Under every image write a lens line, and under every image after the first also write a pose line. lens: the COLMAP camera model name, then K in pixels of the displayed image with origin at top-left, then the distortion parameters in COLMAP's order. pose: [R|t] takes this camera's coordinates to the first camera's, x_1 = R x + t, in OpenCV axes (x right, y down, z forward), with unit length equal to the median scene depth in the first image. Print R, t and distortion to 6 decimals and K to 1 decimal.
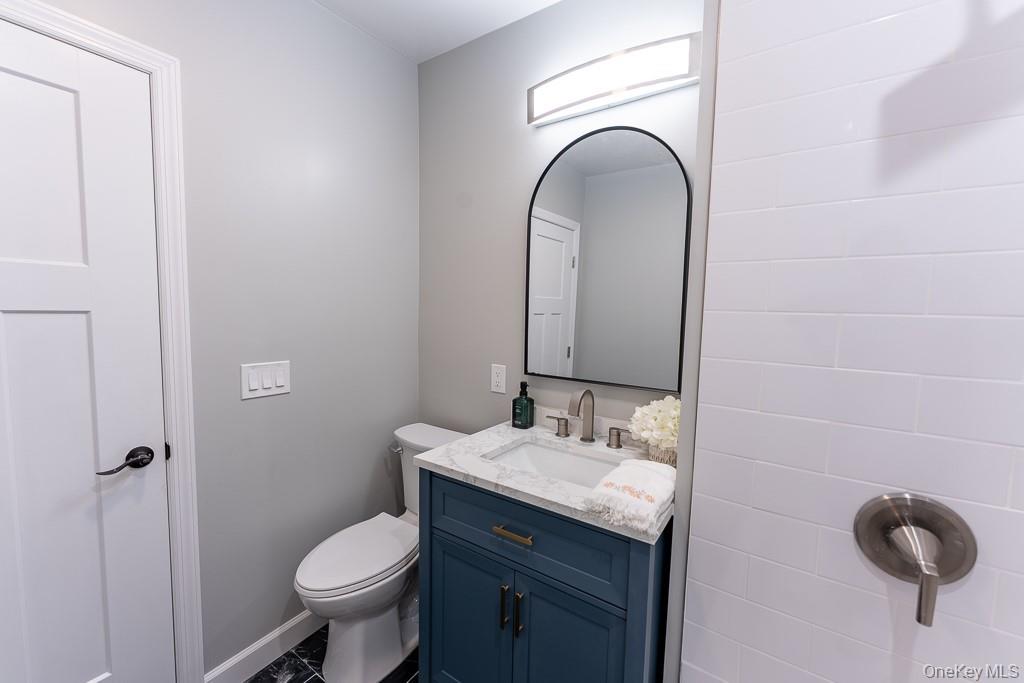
lens RADIAL K [[415.1, 0, 507.4], [0, 415.1, 341.4], [0, 0, 1]] dist [0.002458, -0.000077]
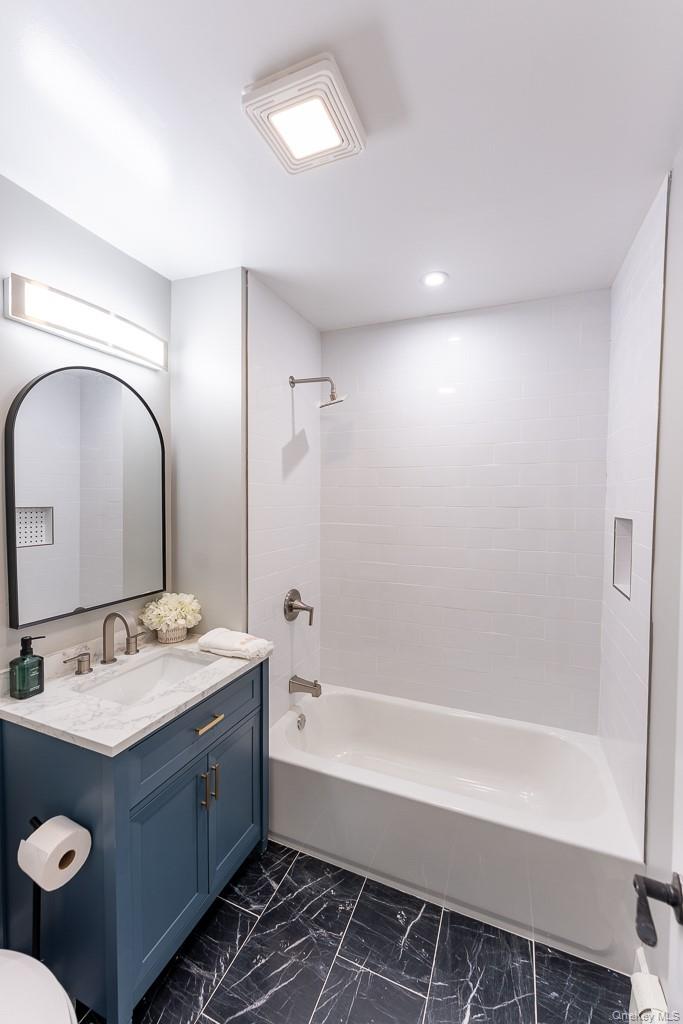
lens RADIAL K [[415.1, 0, 340.3], [0, 415.1, 509.1], [0, 0, 1]] dist [0.002458, -0.000077]
pose [[-0.210132, -0.045599, 0.976609, -0.982025], [0.074571, 0.995254, 0.062514, -0.174829], [-0.974825, 0.085963, -0.205735, 0.645038]]
